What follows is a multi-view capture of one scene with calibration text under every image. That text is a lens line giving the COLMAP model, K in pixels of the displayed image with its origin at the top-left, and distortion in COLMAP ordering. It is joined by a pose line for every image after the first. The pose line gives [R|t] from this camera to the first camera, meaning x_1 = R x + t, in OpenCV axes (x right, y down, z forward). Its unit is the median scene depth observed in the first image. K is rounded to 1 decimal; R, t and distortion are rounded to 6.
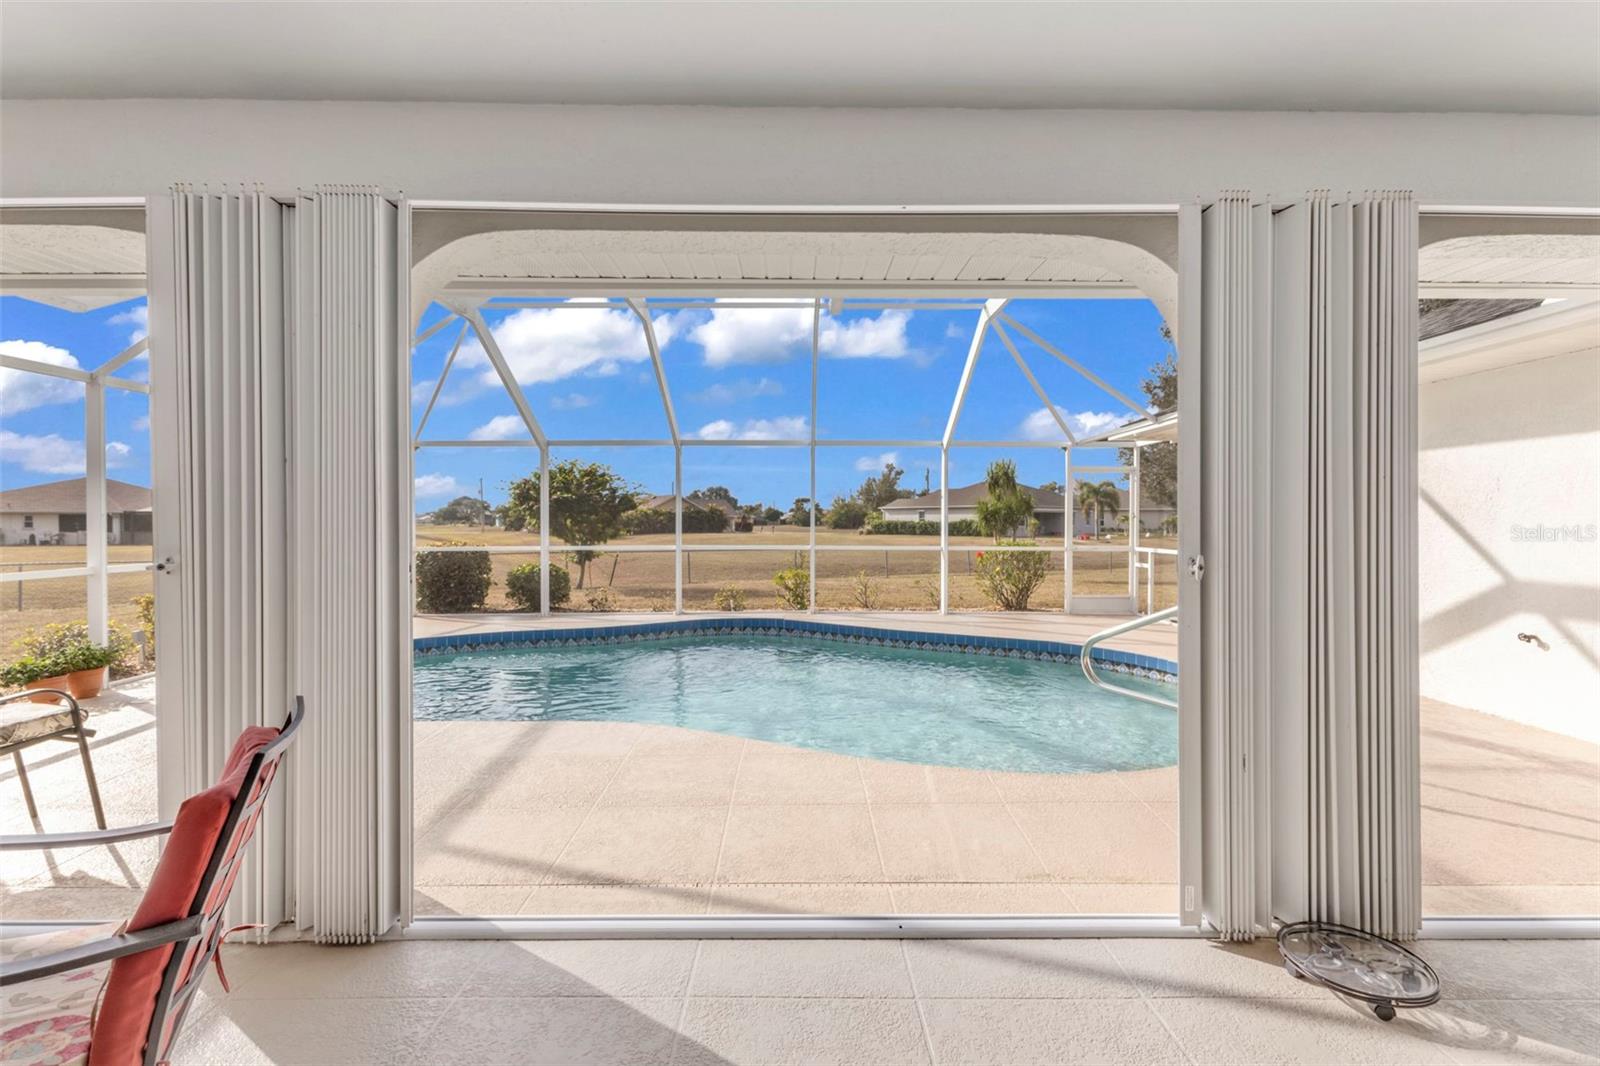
lens RADIAL K [[693.4, 0, 805.8], [0, 693.4, 527.1], [0, 0, 1]] dist [0.002334, -0.000156]
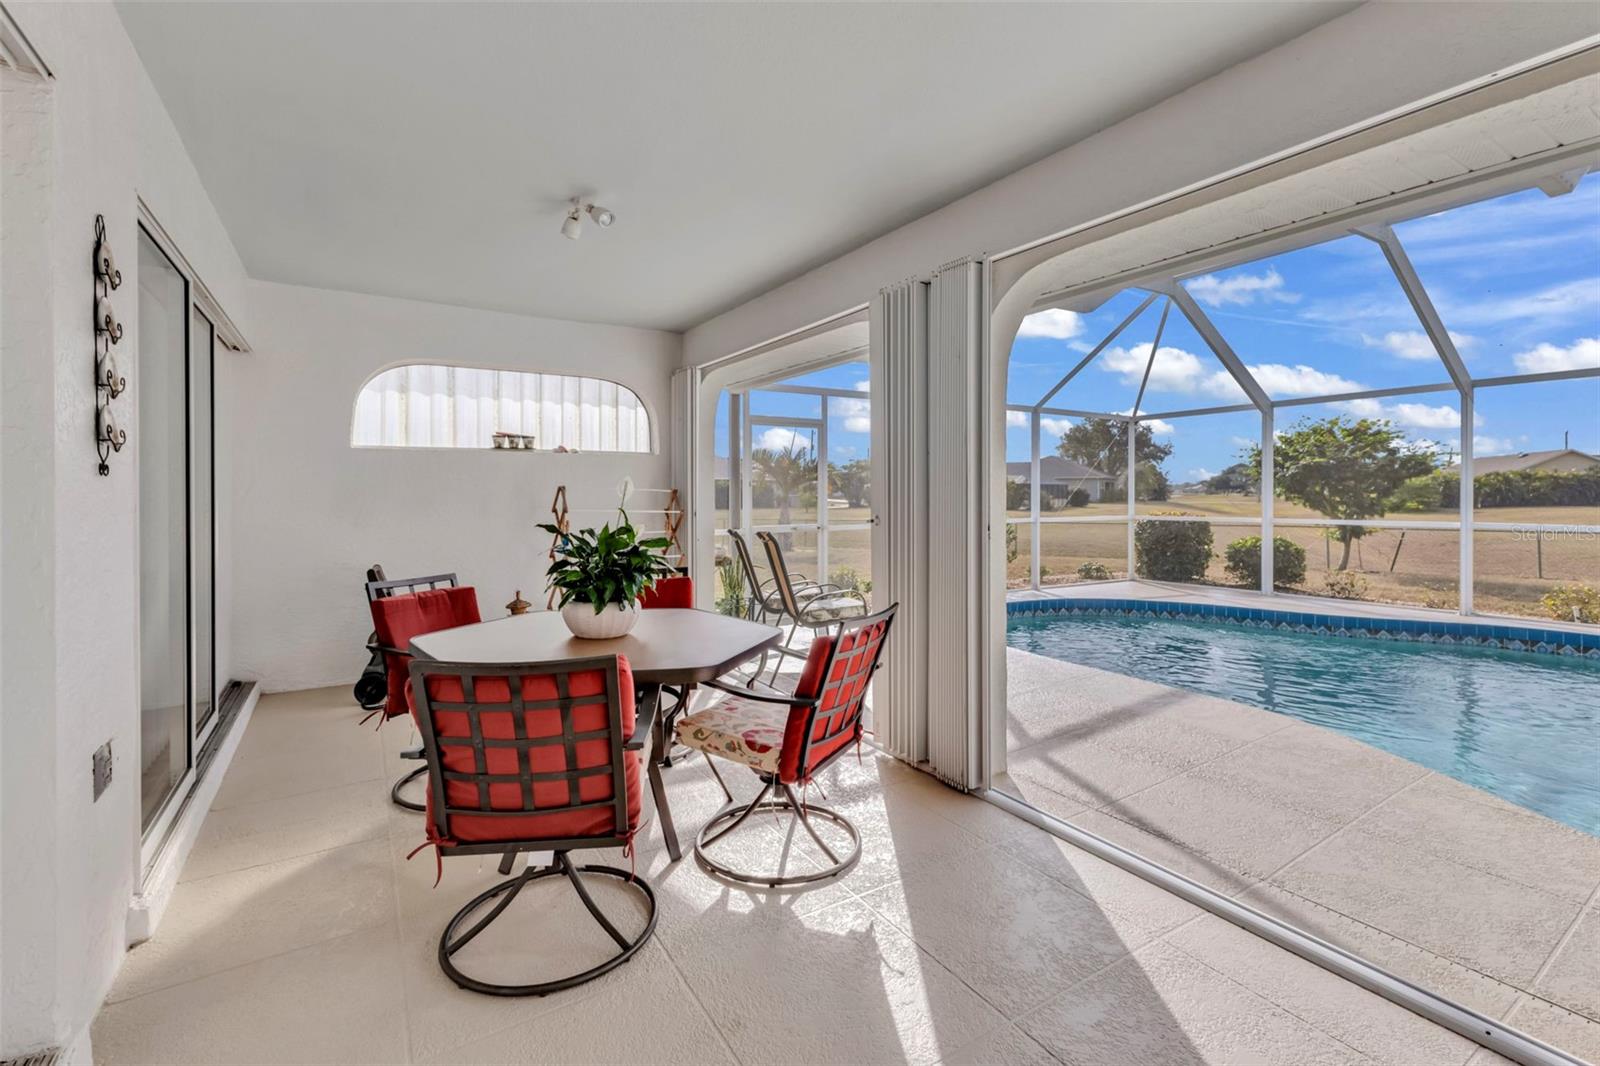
lens RADIAL K [[705.1, 0, 794.2], [0, 705.1, 490.3], [0, 0, 1]] dist [-0.000070, 0.000048]
pose [[0.518468, -0.004641, -0.855085, 0.110839], [-0.002736, 0.999971, -0.007086, -0.000953], [0.855093, 0.006014, 0.518440, -0.010991]]
